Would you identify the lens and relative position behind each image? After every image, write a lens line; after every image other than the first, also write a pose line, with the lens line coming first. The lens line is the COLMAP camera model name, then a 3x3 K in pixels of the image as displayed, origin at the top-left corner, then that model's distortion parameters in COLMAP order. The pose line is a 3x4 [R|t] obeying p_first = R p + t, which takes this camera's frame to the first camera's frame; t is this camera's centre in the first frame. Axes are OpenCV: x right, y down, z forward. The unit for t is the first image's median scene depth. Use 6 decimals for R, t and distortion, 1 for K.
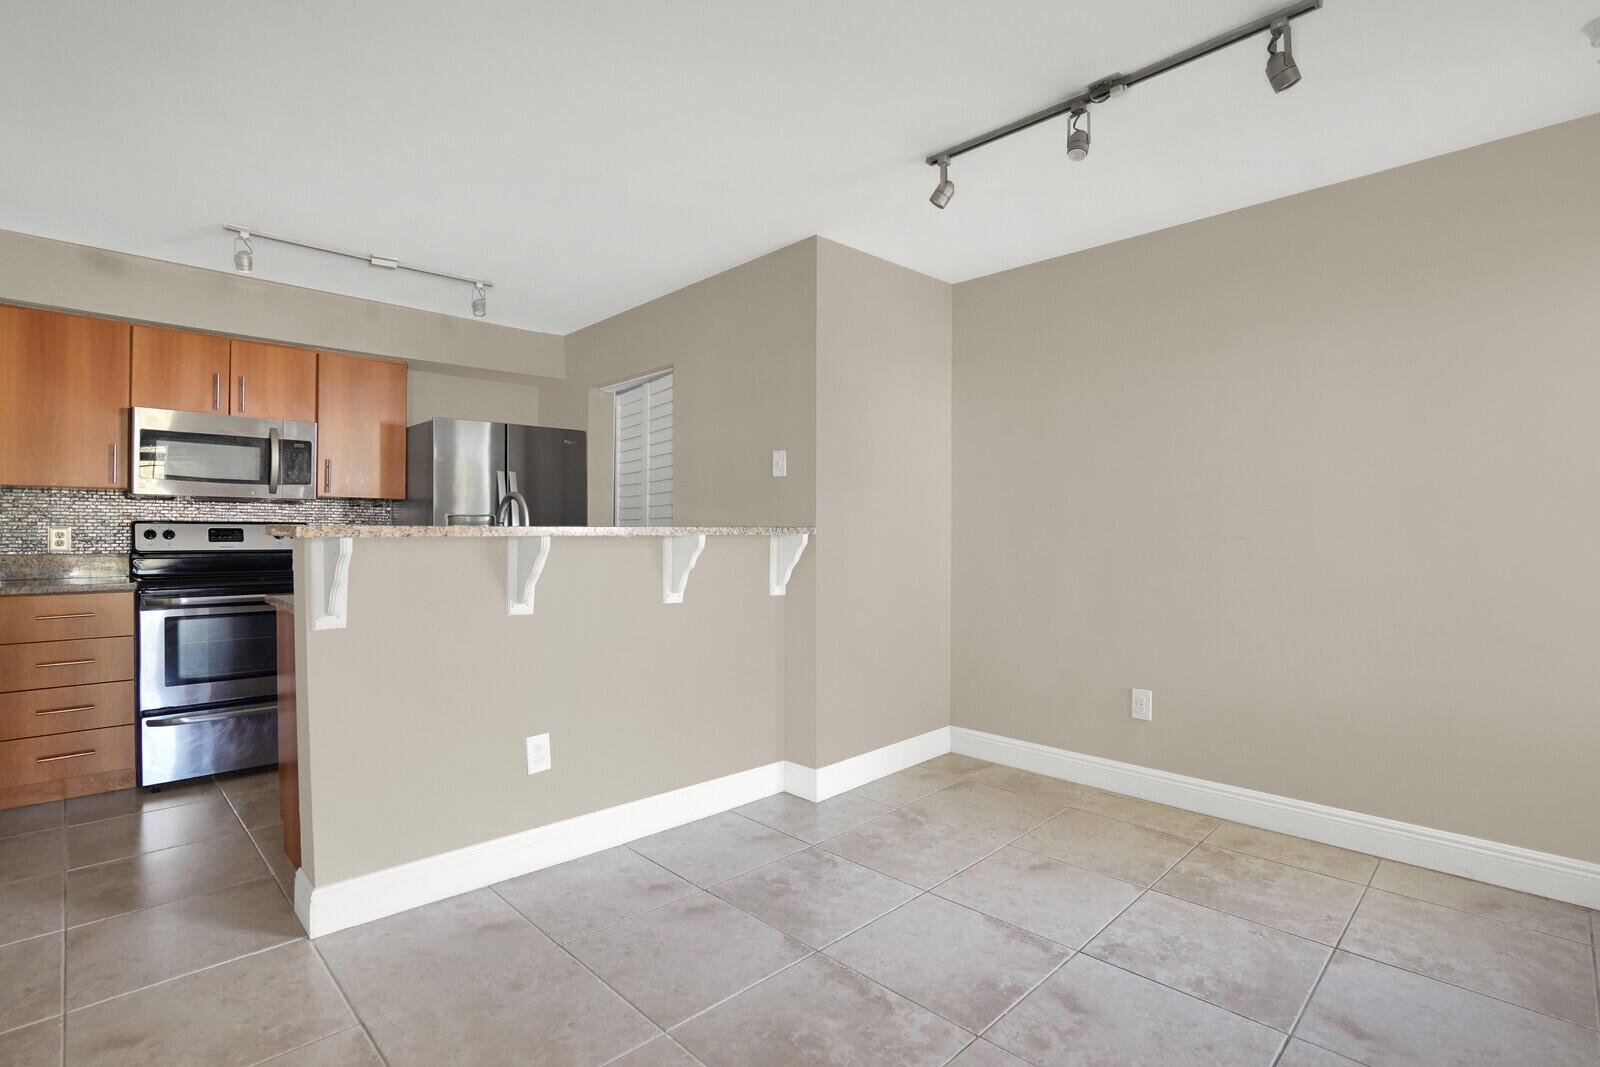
lens RADIAL K [[748.4, 0, 793.2], [0, 748.4, 528.9], [0, 0, 1]] dist [-0.045910, 0.019411]
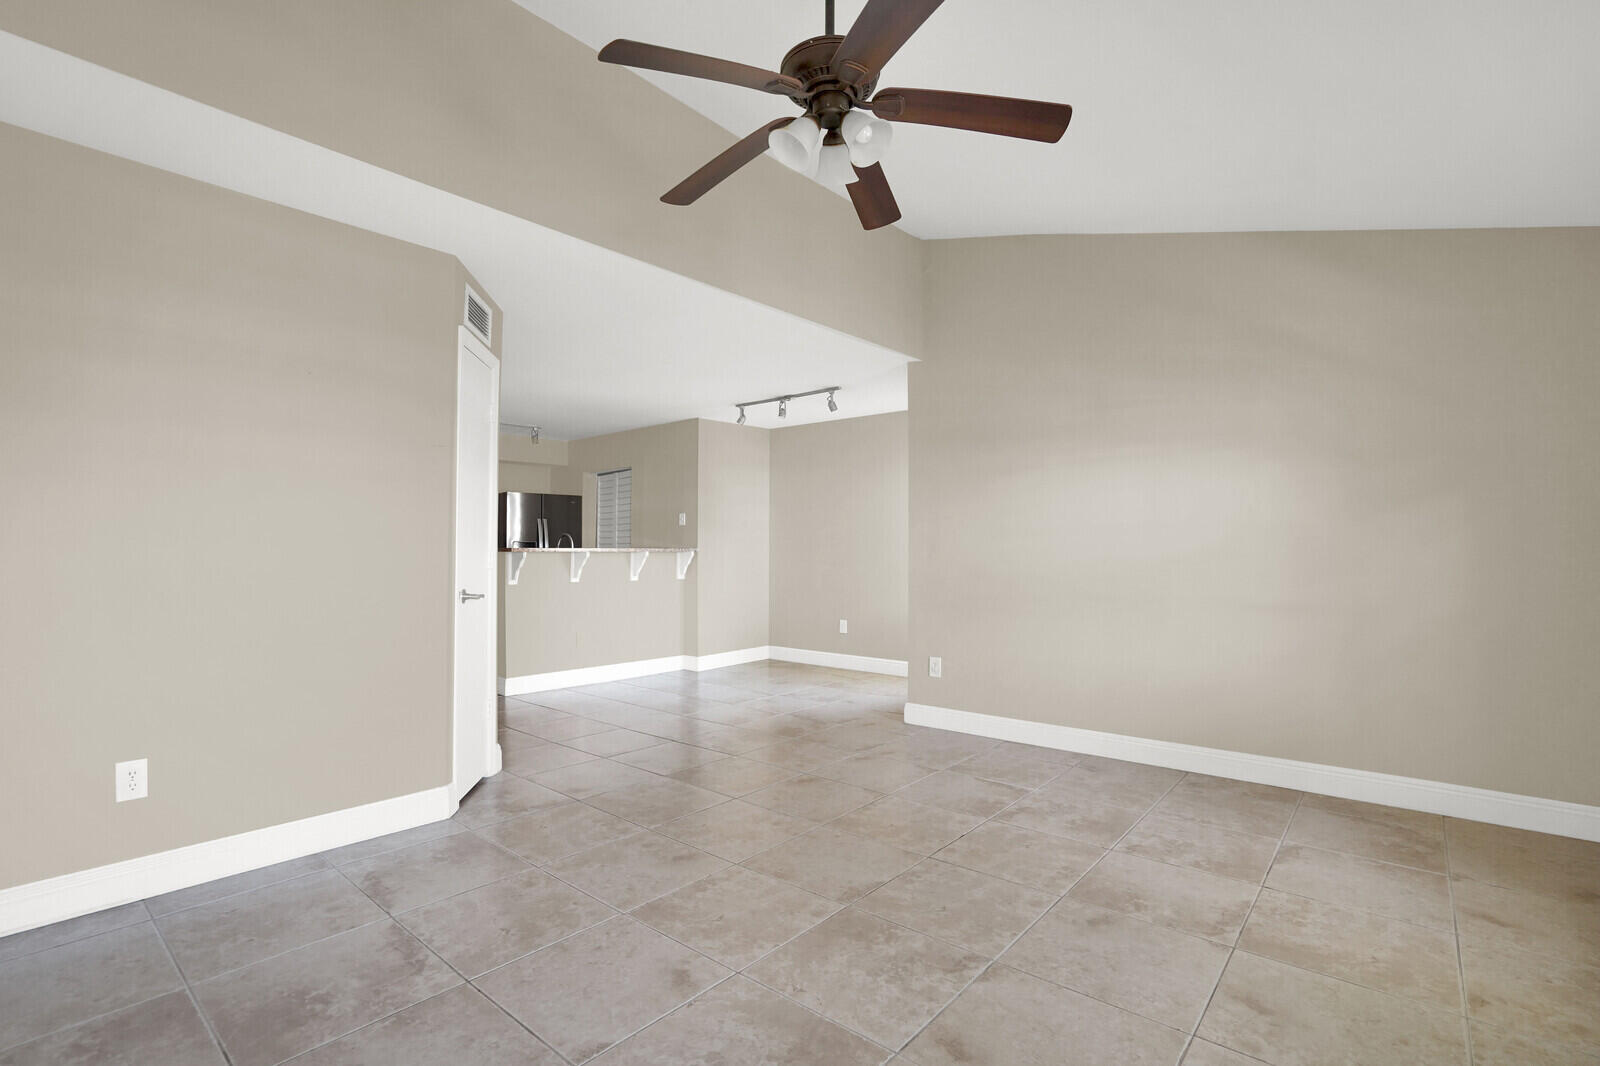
lens RADIAL K [[735.3, 0, 808.7], [0, 735.3, 525.8], [0, 0, 1]] dist [-0.047210, 0.020424]
pose [[0.994456, 0.001625, 0.105143, 0.118326], [0.001878, 0.999447, -0.033206, 0.004422], [-0.105139, 0.033219, 0.993903, -1.122234]]
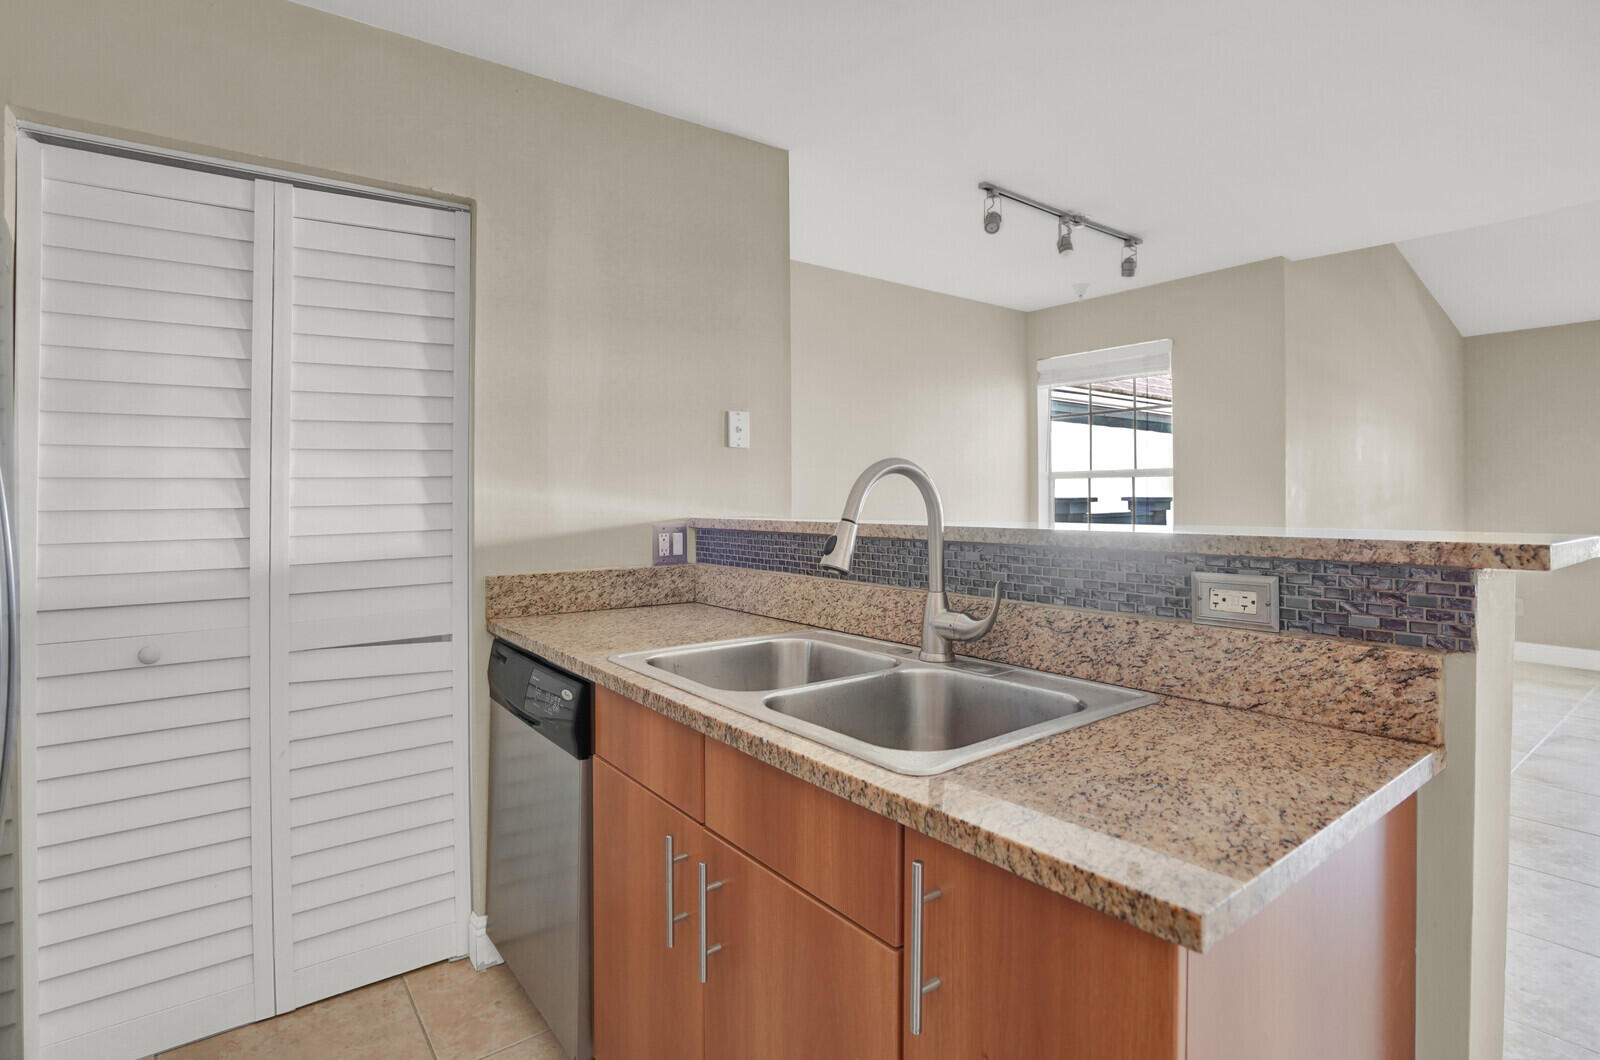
lens RADIAL K [[785.7, 0, 757.6], [0, 785.7, 497.1], [0, 0, 1]] dist [-0.061141, 0.034701]
pose [[0.151279, -0.000939, 0.988491, -0.730464], [0.012606, 0.999920, -0.000979, -0.019906], [-0.988411, 0.012609, 0.151279, 0.832380]]
